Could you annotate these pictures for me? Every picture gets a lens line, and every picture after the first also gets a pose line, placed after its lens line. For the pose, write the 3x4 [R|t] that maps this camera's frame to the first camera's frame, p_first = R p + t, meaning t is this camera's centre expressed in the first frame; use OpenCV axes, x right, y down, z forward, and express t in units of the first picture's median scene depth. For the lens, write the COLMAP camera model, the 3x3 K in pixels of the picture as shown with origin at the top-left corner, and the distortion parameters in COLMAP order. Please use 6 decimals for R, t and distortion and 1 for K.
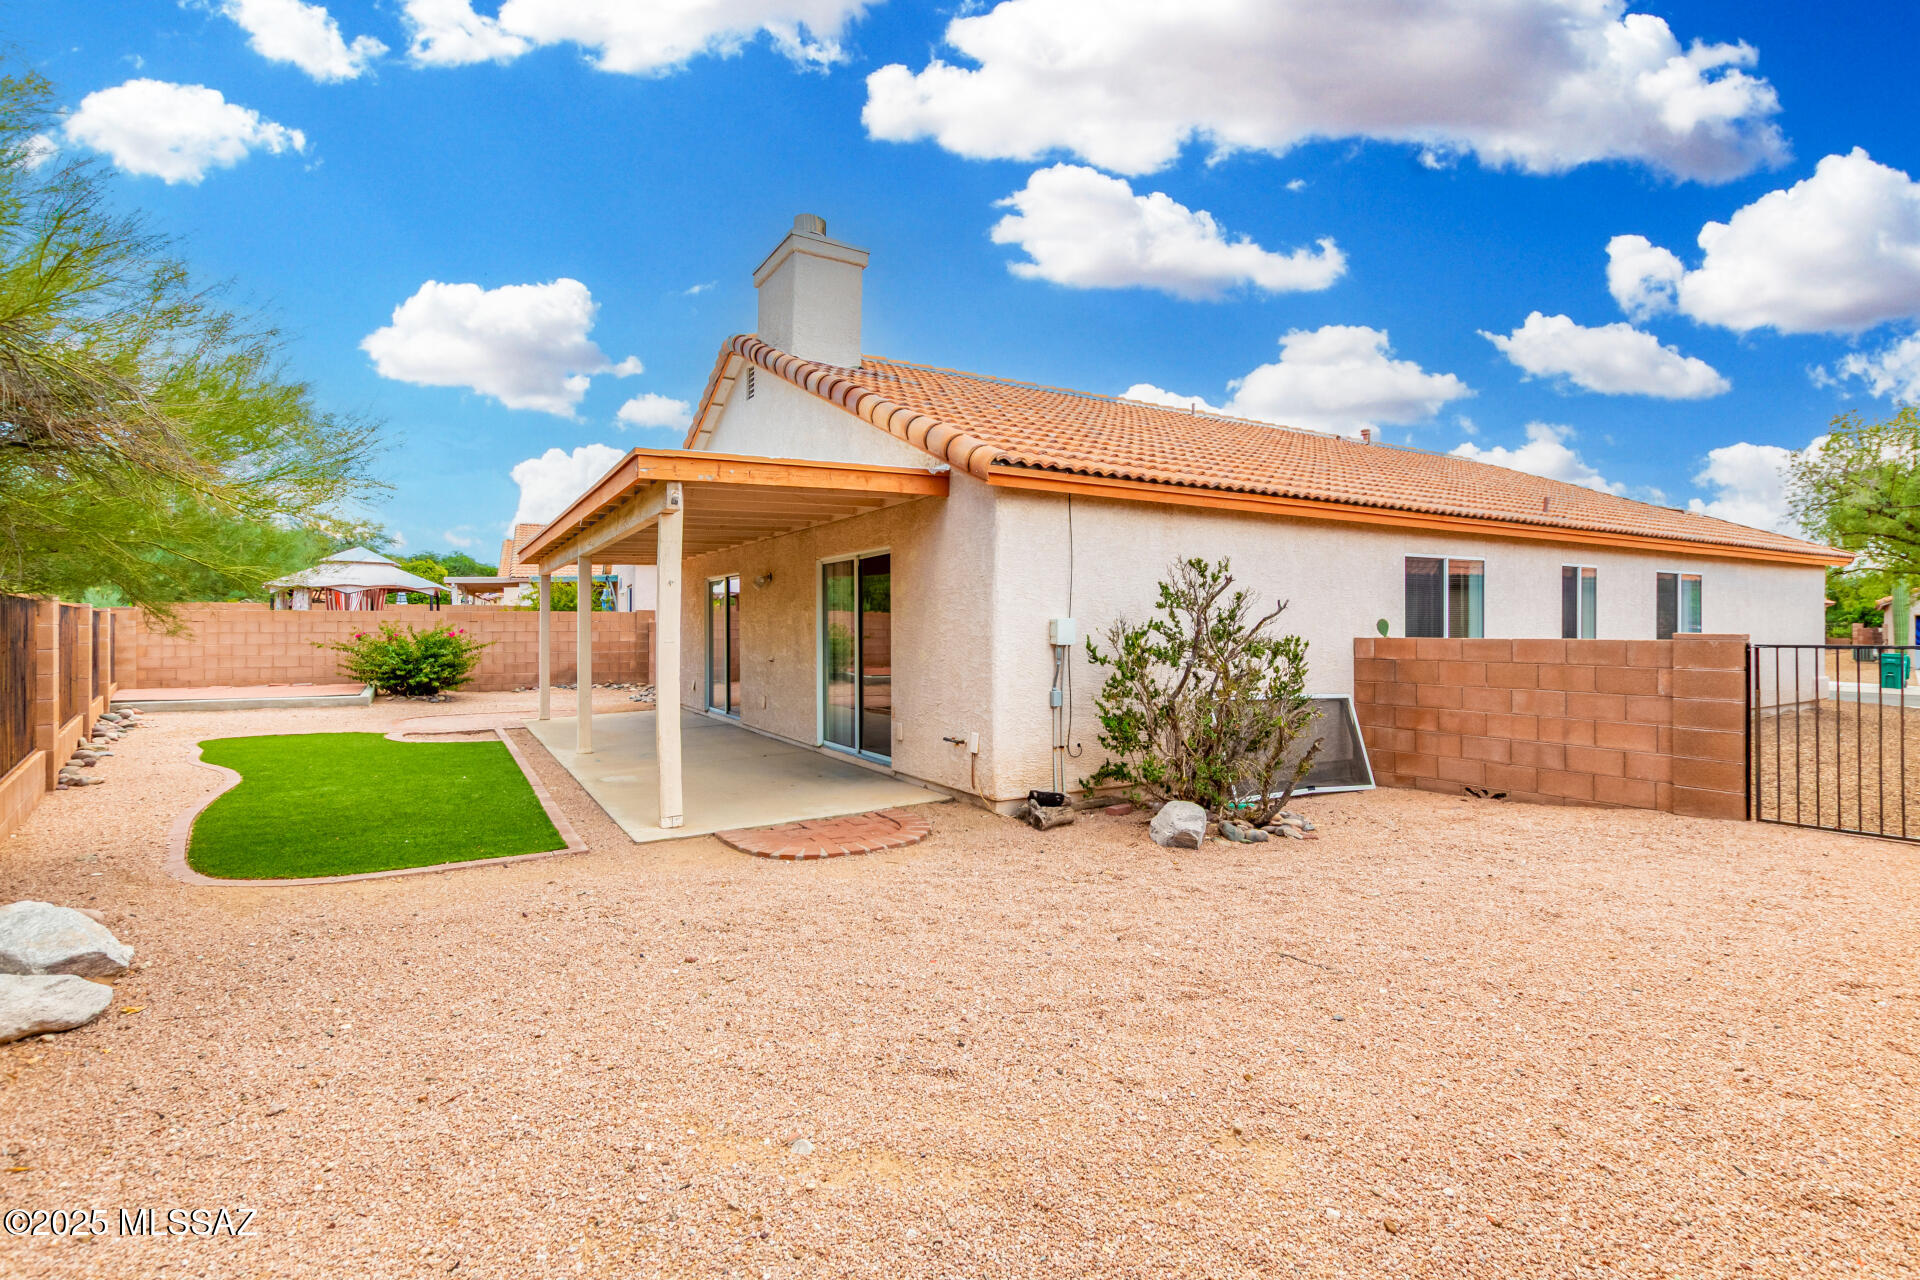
lens RADIAL K [[881.7, 0, 959.5], [0, 881.7, 630.5], [0, 0, 1]] dist [0.002005, -0.001087]
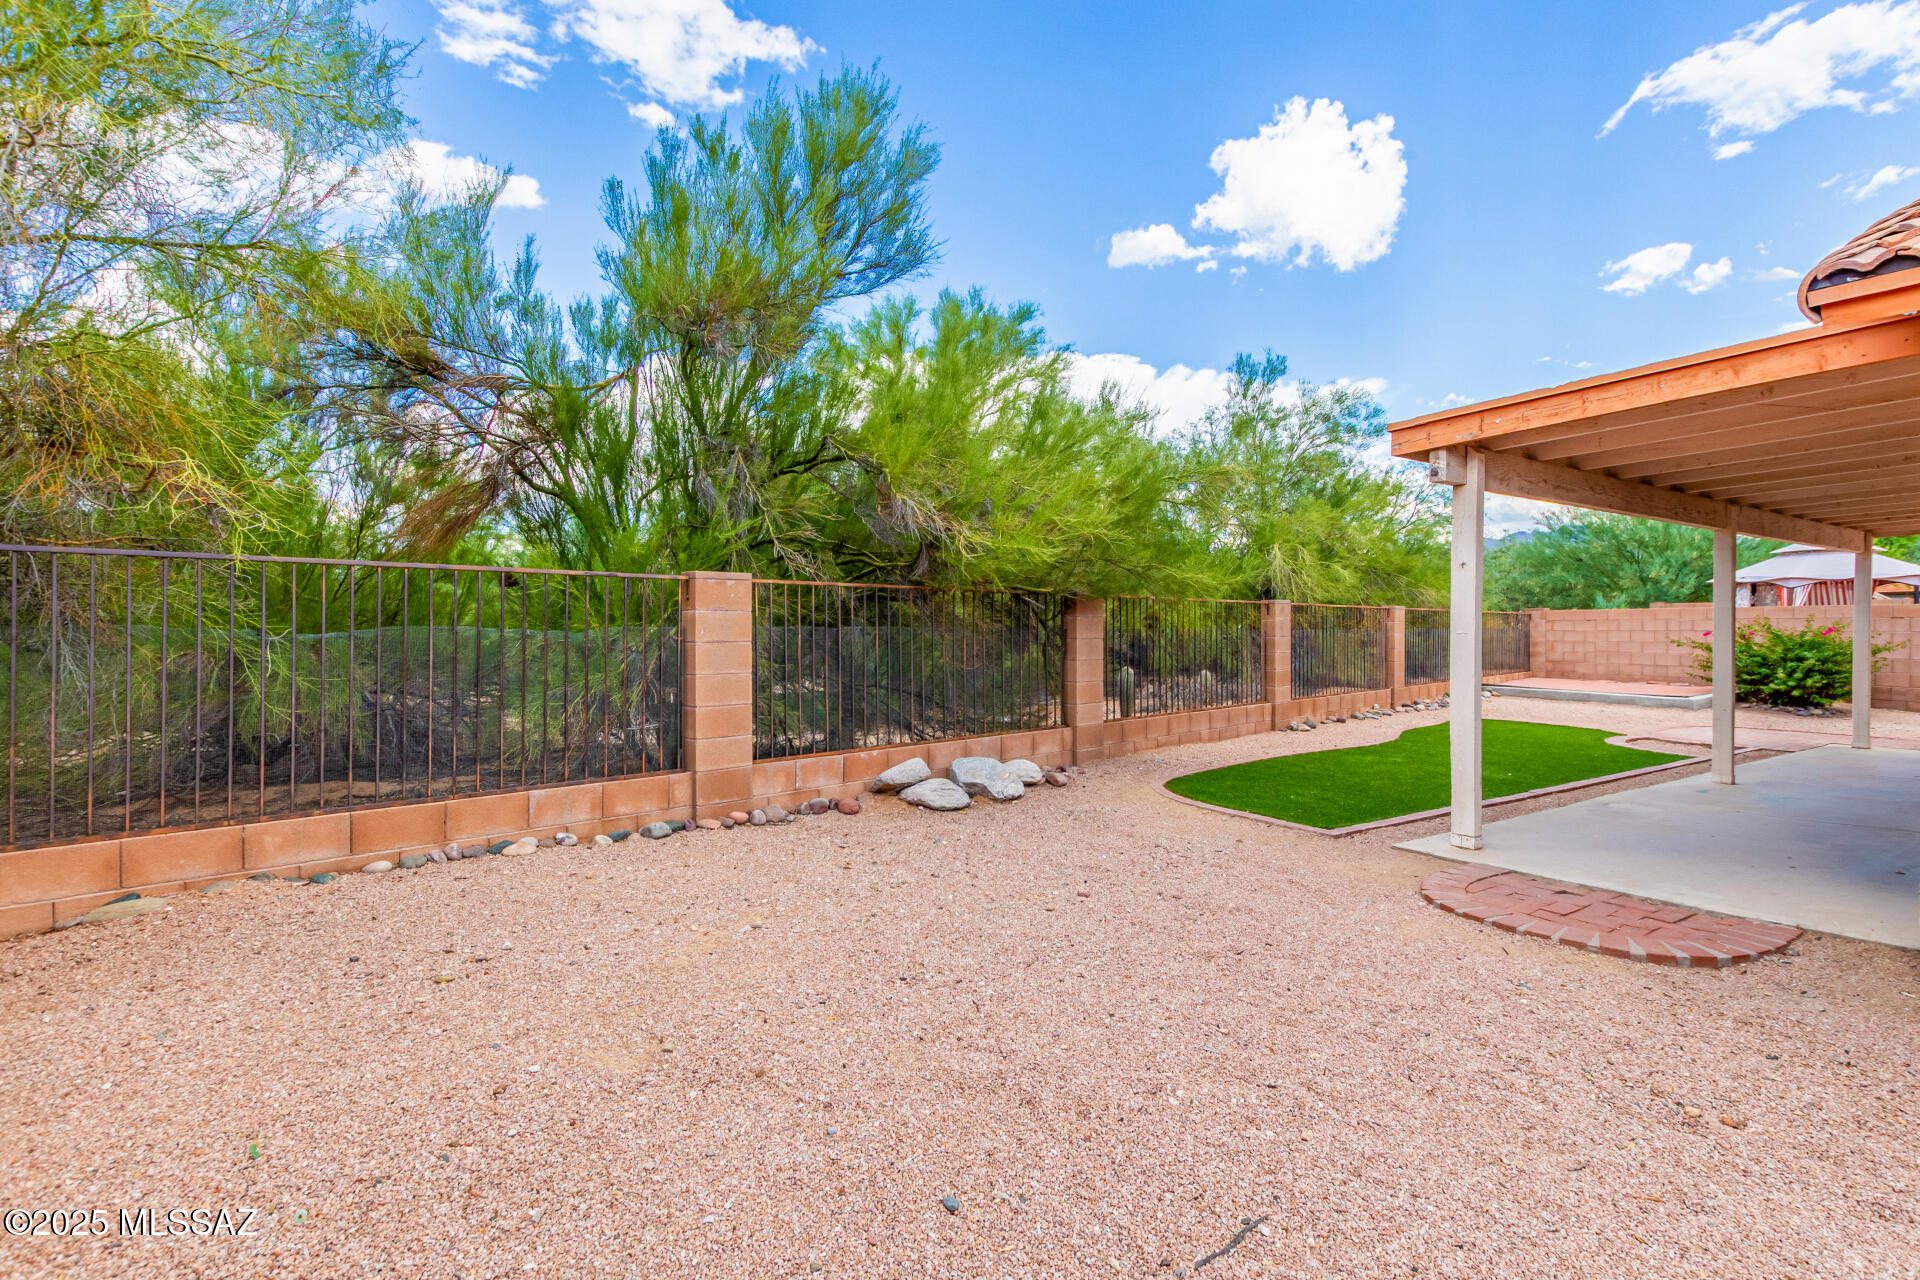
lens RADIAL K [[881.7, 0, 959.5], [0, 881.7, 630.3], [0, 0, 1]] dist [0.002005, -0.001087]
pose [[0.037835, 0.003480, -0.999278, 0.199311], [-0.006643, 0.999973, 0.003230, 0.004510], [0.999262, 0.006516, 0.037857, 0.183252]]
